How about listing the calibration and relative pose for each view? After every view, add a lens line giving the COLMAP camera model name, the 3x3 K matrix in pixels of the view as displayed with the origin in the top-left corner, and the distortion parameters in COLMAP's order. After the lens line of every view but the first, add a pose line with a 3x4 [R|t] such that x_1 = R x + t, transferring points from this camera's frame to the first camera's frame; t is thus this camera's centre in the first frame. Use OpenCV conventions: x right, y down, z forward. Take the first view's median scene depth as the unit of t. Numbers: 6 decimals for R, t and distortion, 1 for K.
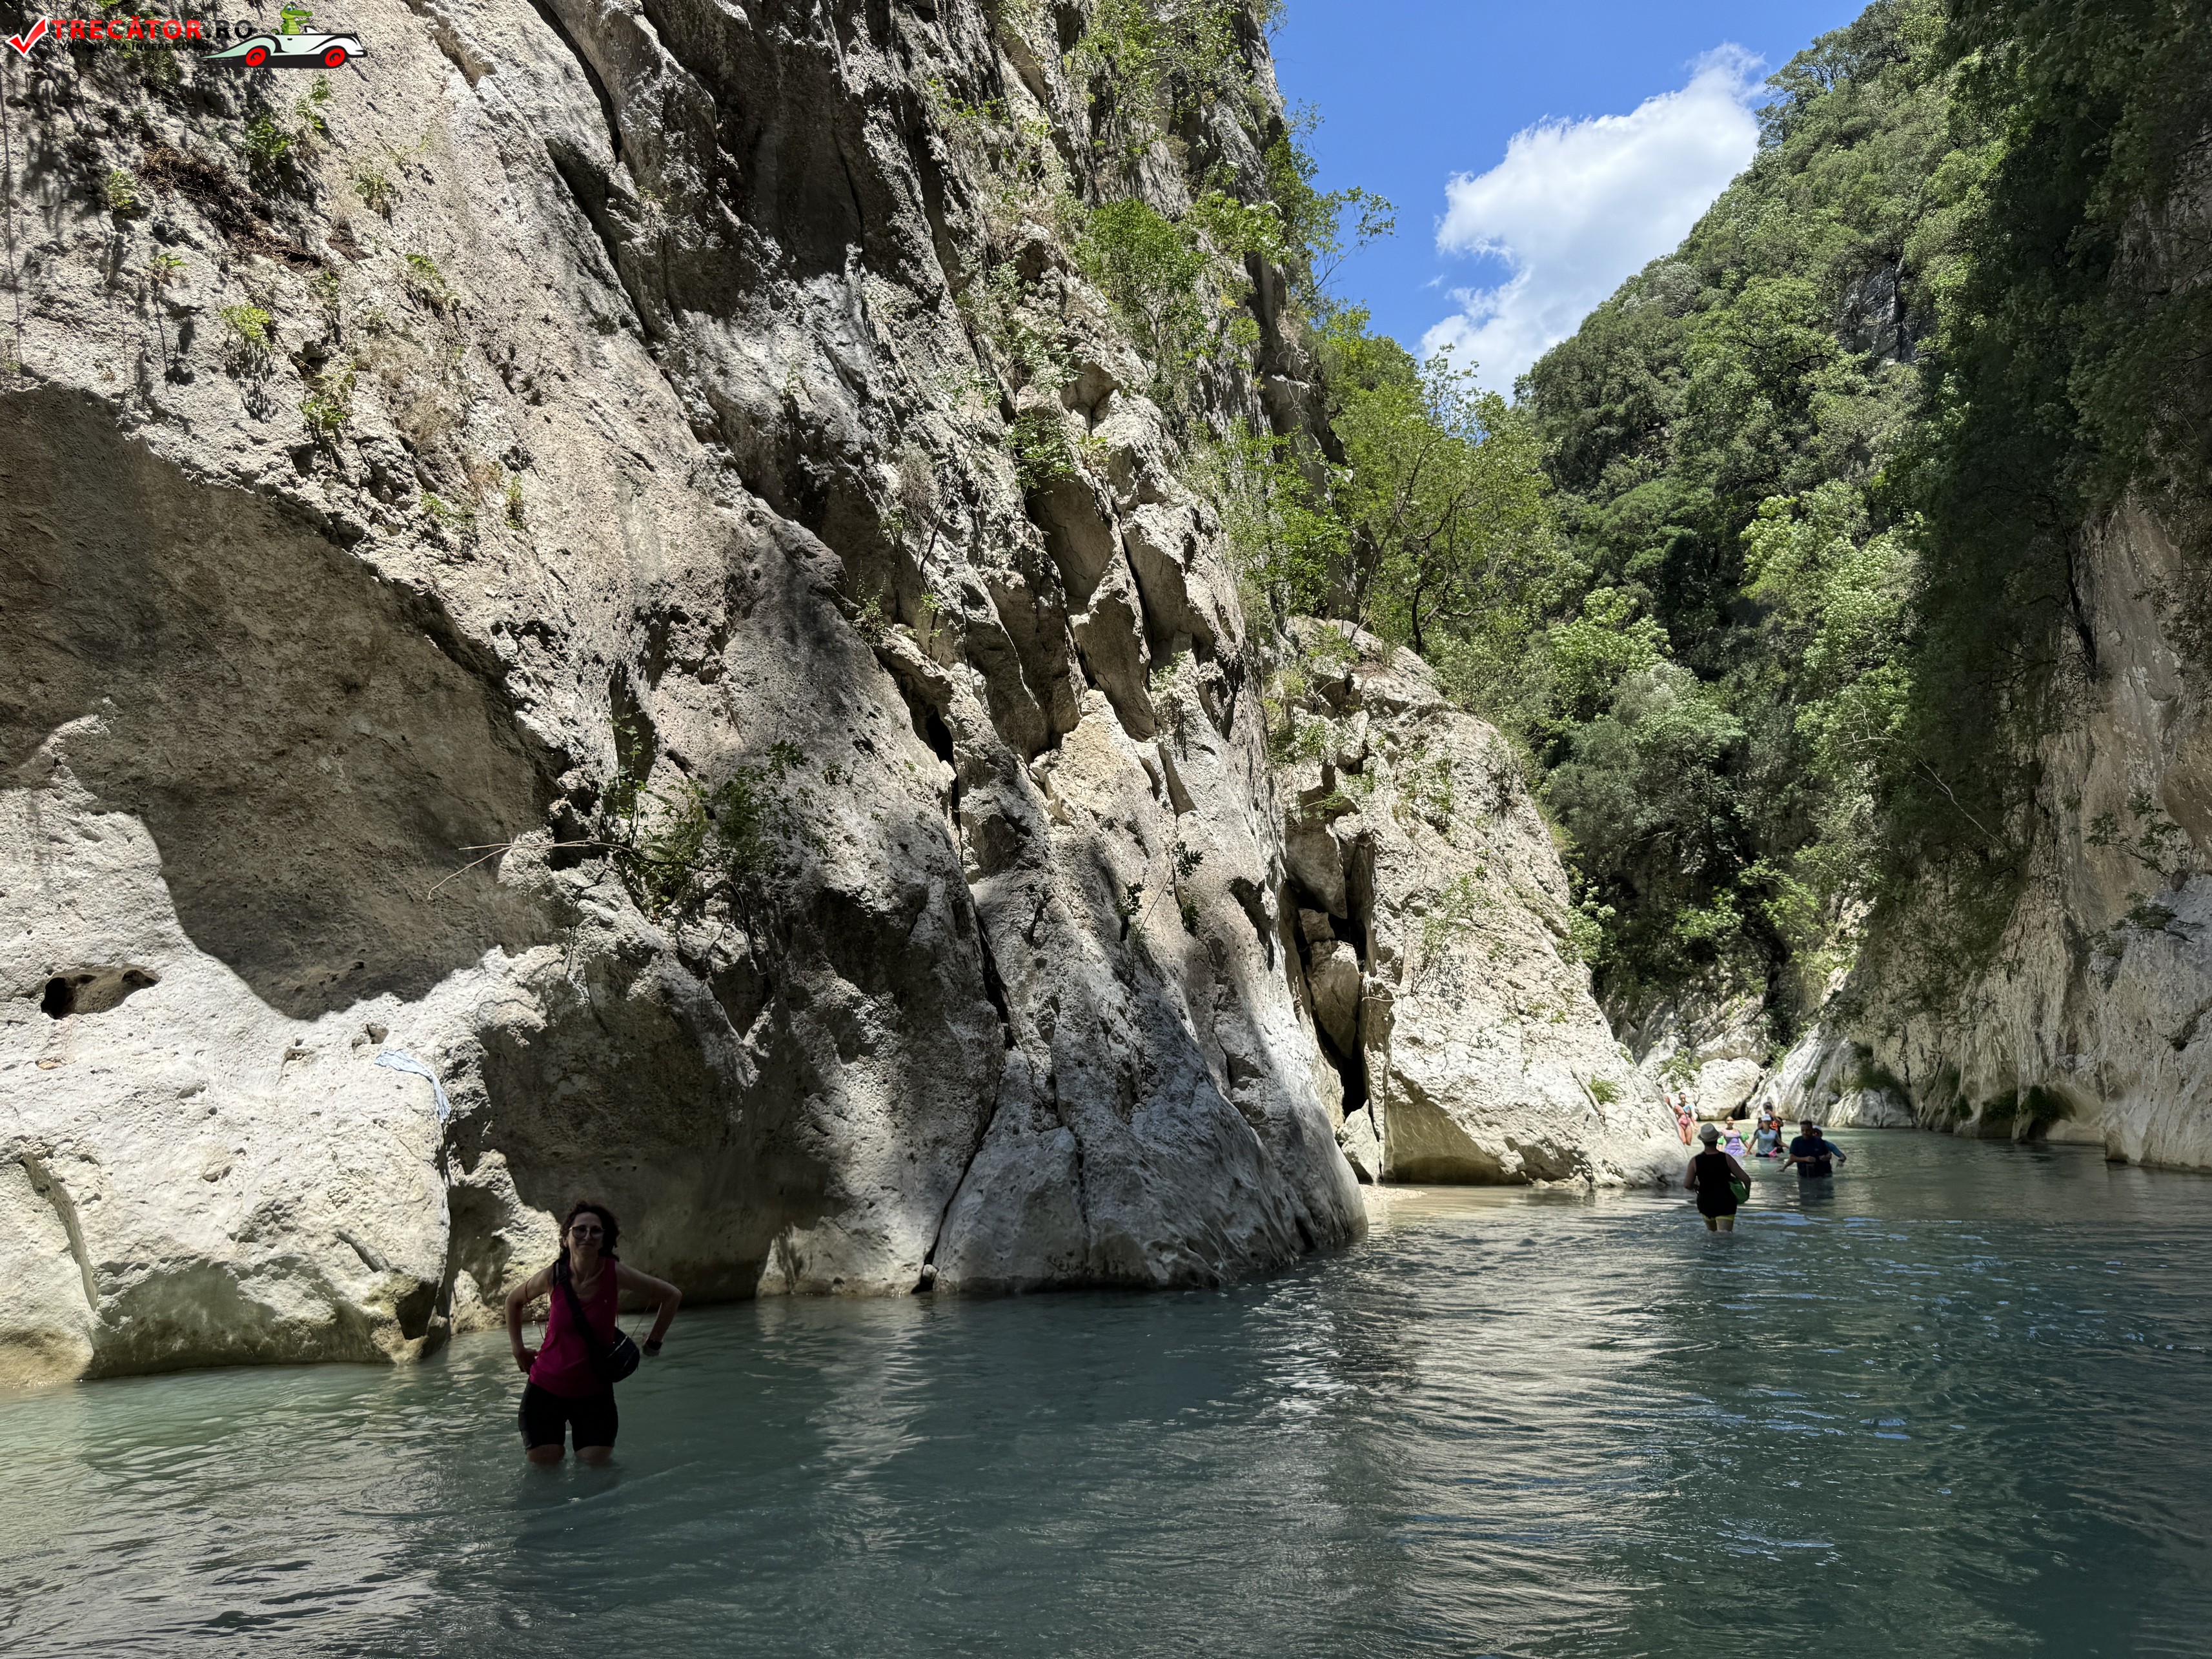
lens RADIAL K [[1553.4, 0, 1110.9], [0, 1553.4, 818.1], [0, 0, 1]] dist [0.058148, -0.073750]
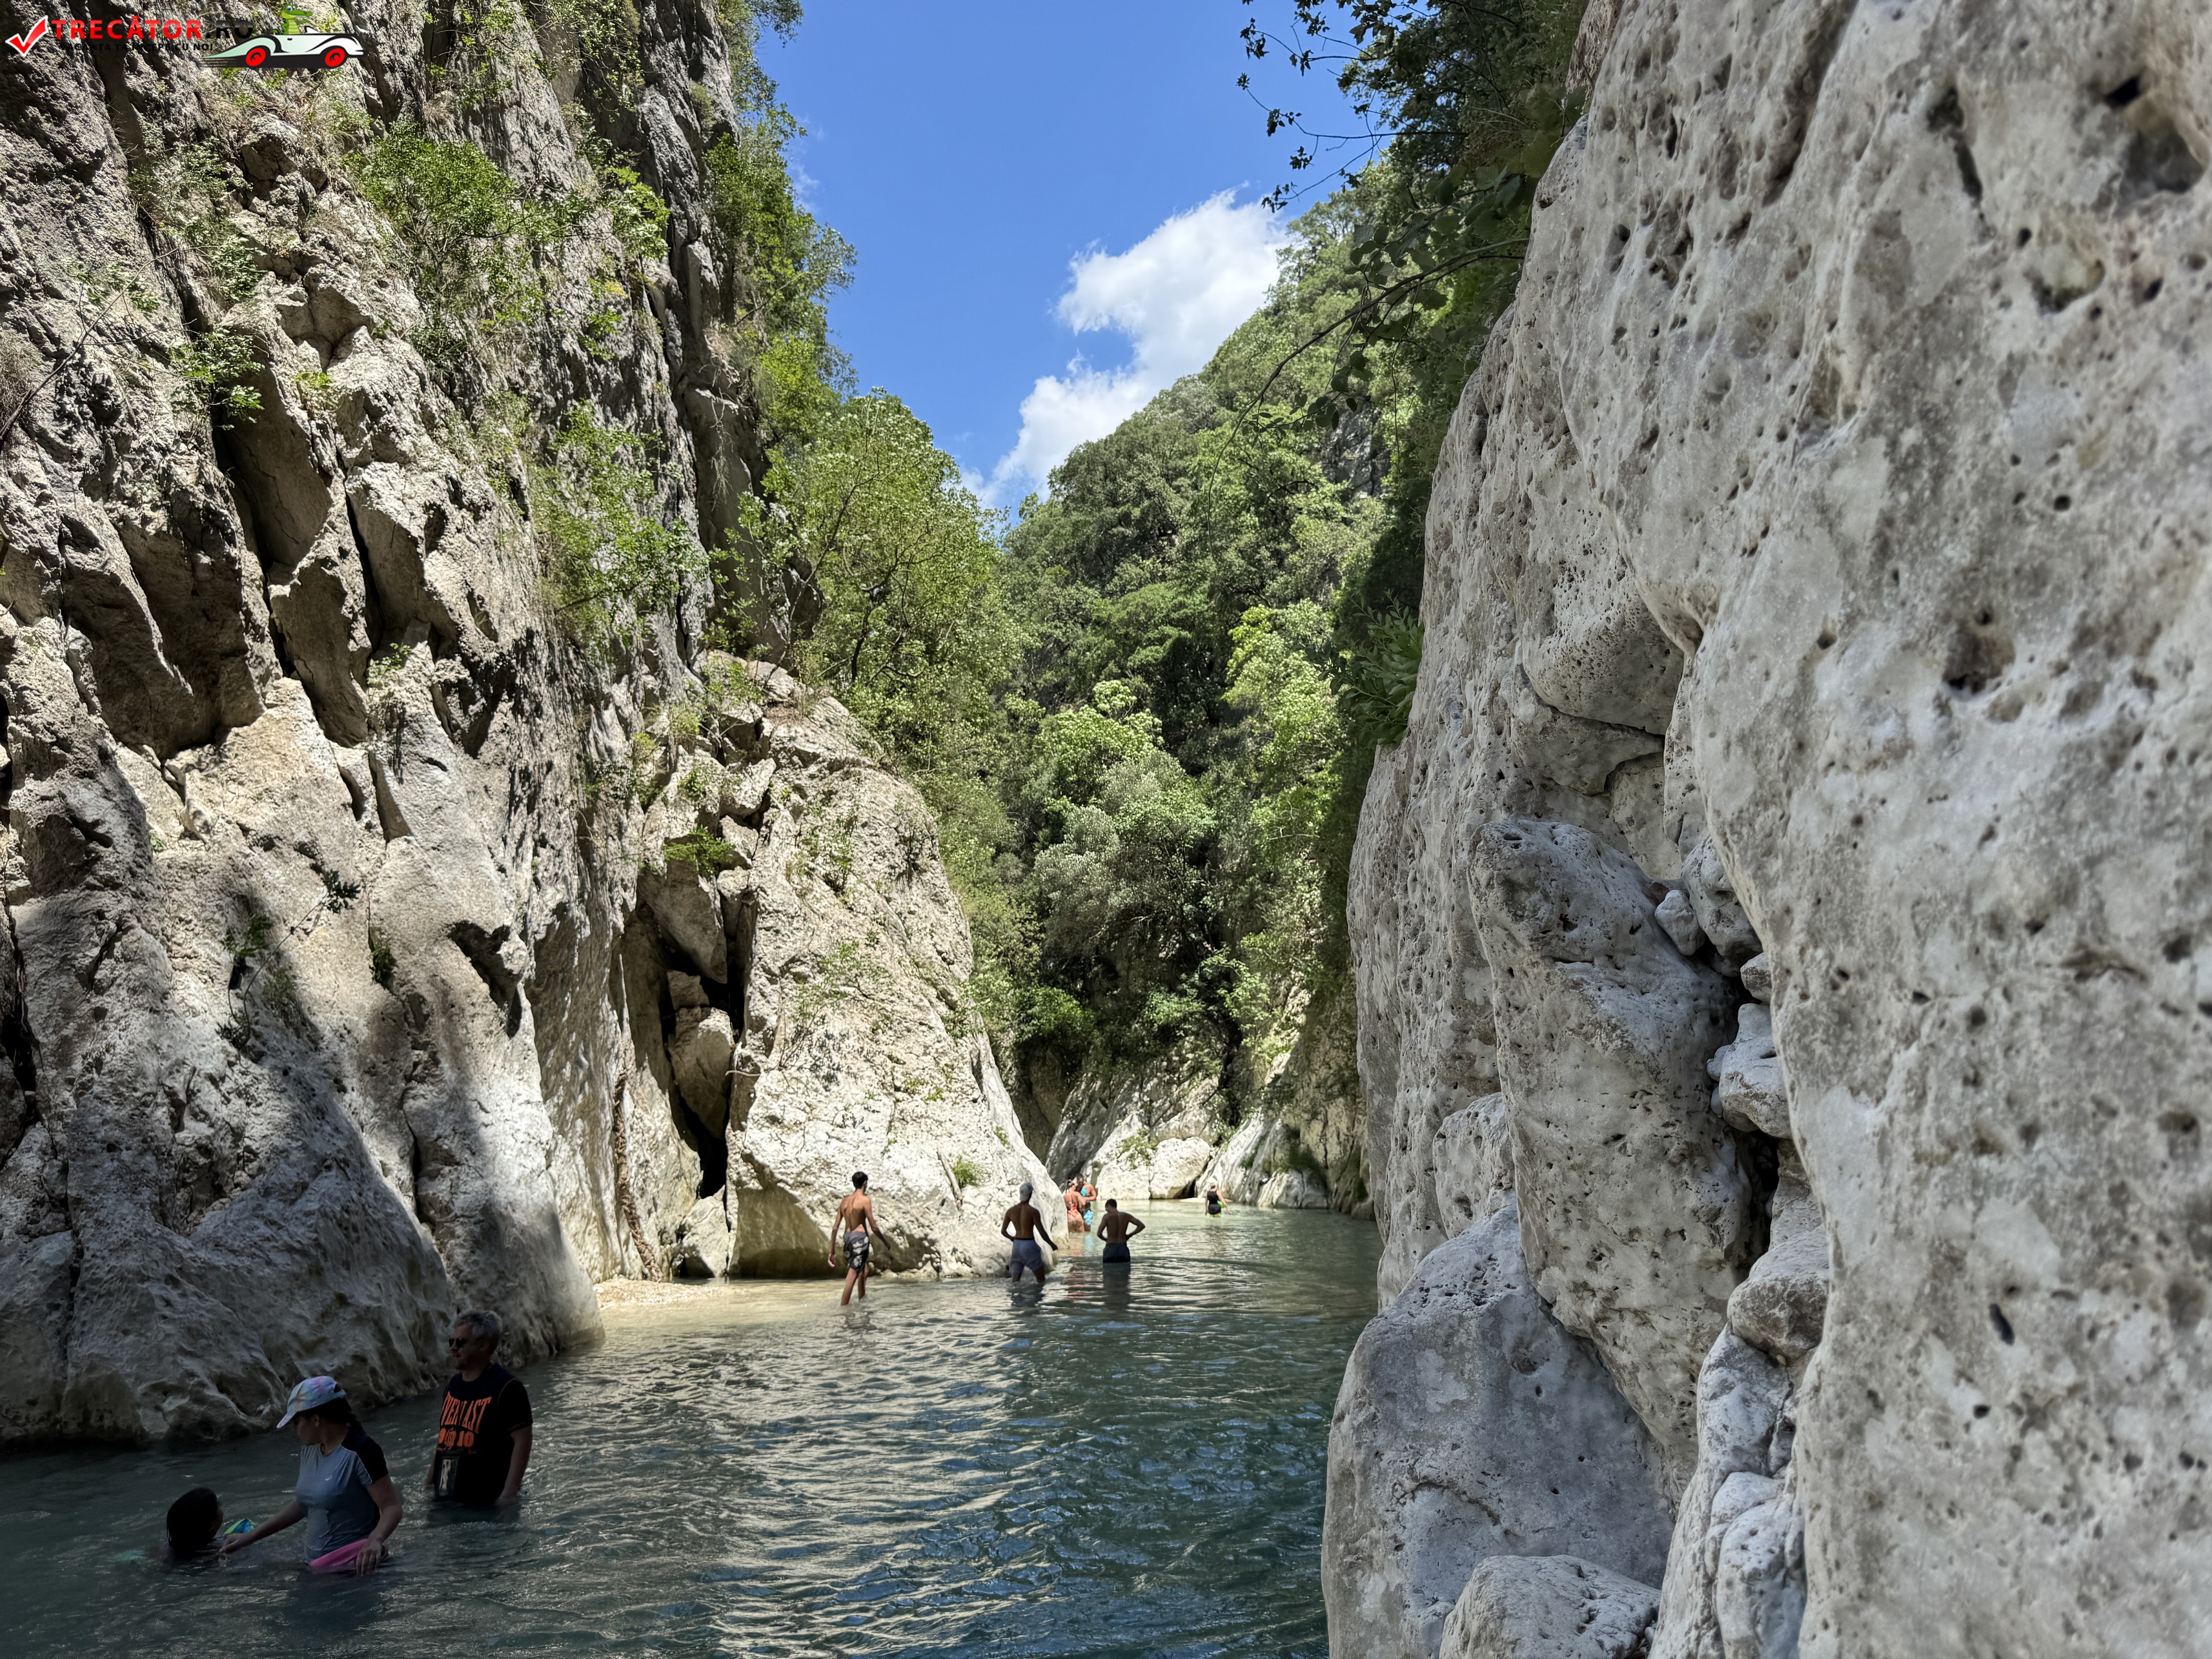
lens RADIAL K [[1553.4, 0, 1118.8], [0, 1553.4, 829.2], [0, 0, 1]] dist [0.058148, -0.073750]
pose [[0.954892, 0.070305, 0.288510, 0.170926], [-0.058689, 0.997086, -0.048725, 0.009817], [-0.291095, 0.029594, 0.956236, 0.093451]]
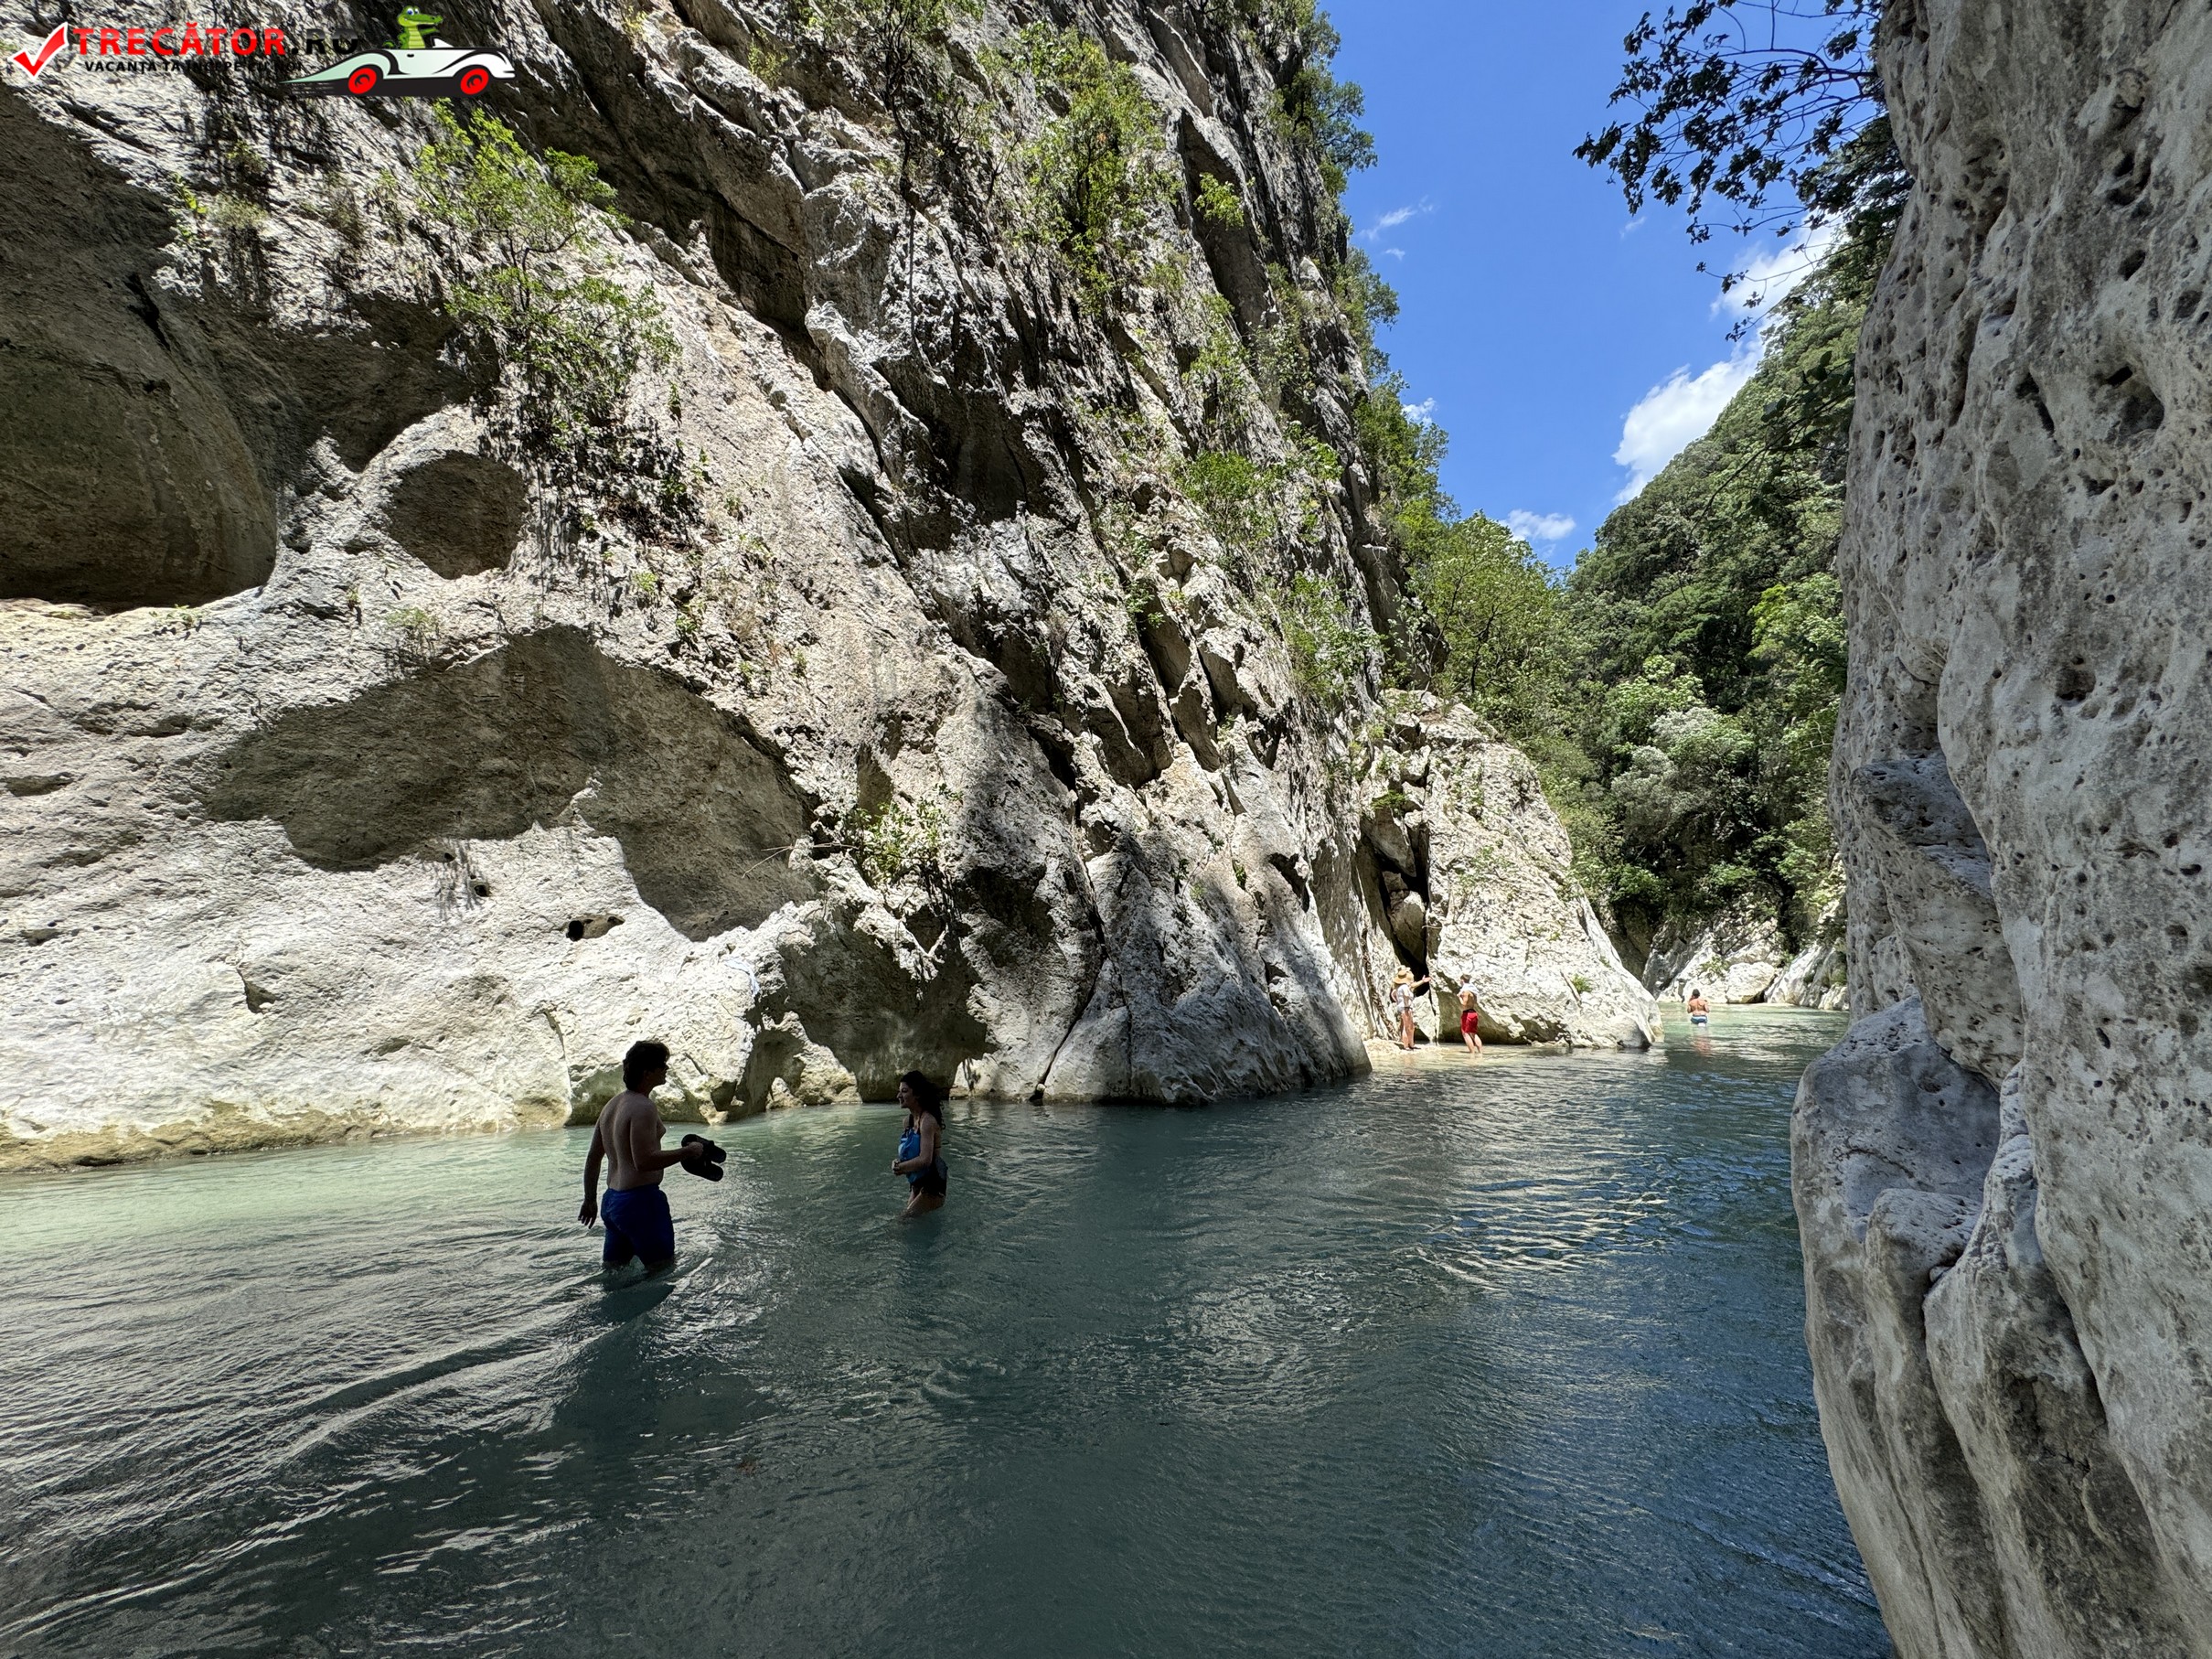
lens RADIAL K [[878.6, 0, 1105.1], [0, 878.6, 825.0], [0, 0, 1]] dist [-0.002059, 0.000641]
pose [[0.958737, -0.038719, -0.281645, 0.170687], [0.038853, 0.999232, -0.005108, 0.006918], [0.281627, -0.006045, 0.959505, 0.069429]]
